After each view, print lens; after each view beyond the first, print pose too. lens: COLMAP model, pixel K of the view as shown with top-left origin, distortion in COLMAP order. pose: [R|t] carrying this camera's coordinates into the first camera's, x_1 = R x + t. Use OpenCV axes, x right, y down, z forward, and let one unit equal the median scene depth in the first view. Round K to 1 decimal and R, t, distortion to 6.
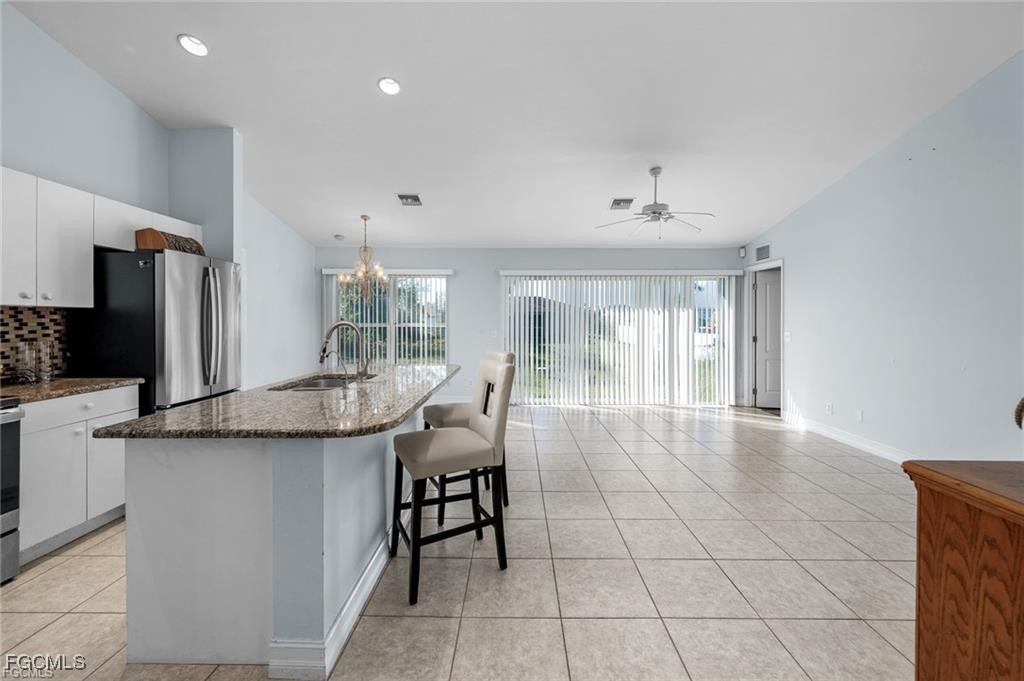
lens RADIAL K [[407.8, 0, 505.4], [0, 407.8, 336.6], [0, 0, 1]] dist [0.000216, 0.000179]
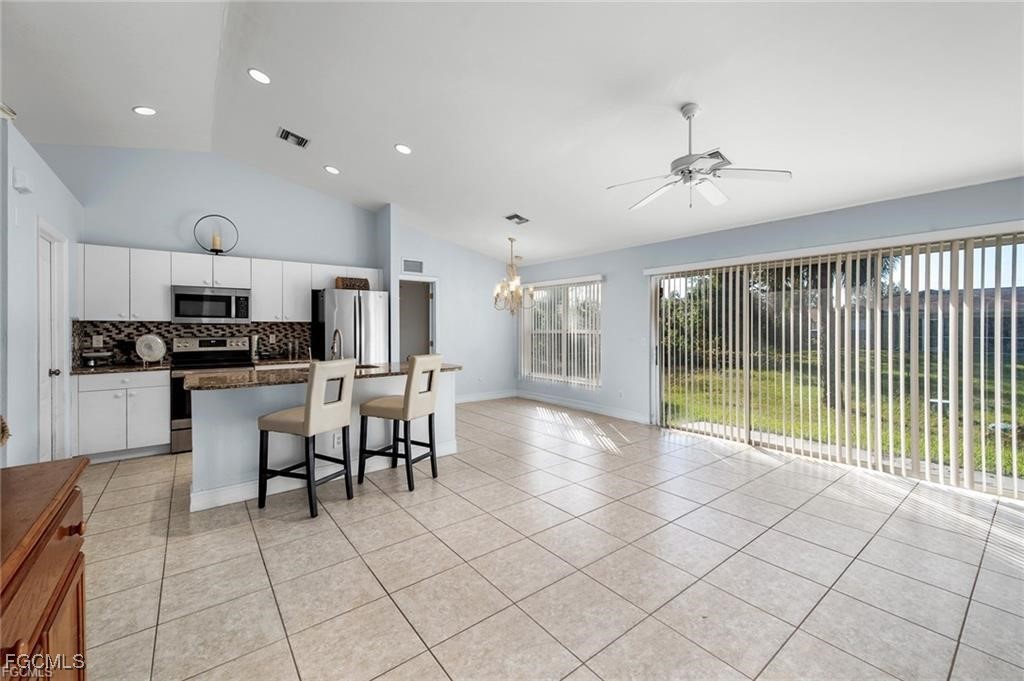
lens RADIAL K [[407.8, 0, 507.7], [0, 407.8, 335.2], [0, 0, 1]] dist [0.000216, 0.000179]
pose [[0.626644, 0.008026, -0.779265, 0.721875], [-0.024455, 0.999657, -0.009370, -0.007912], [0.778922, 0.024929, 0.626625, 0.336591]]
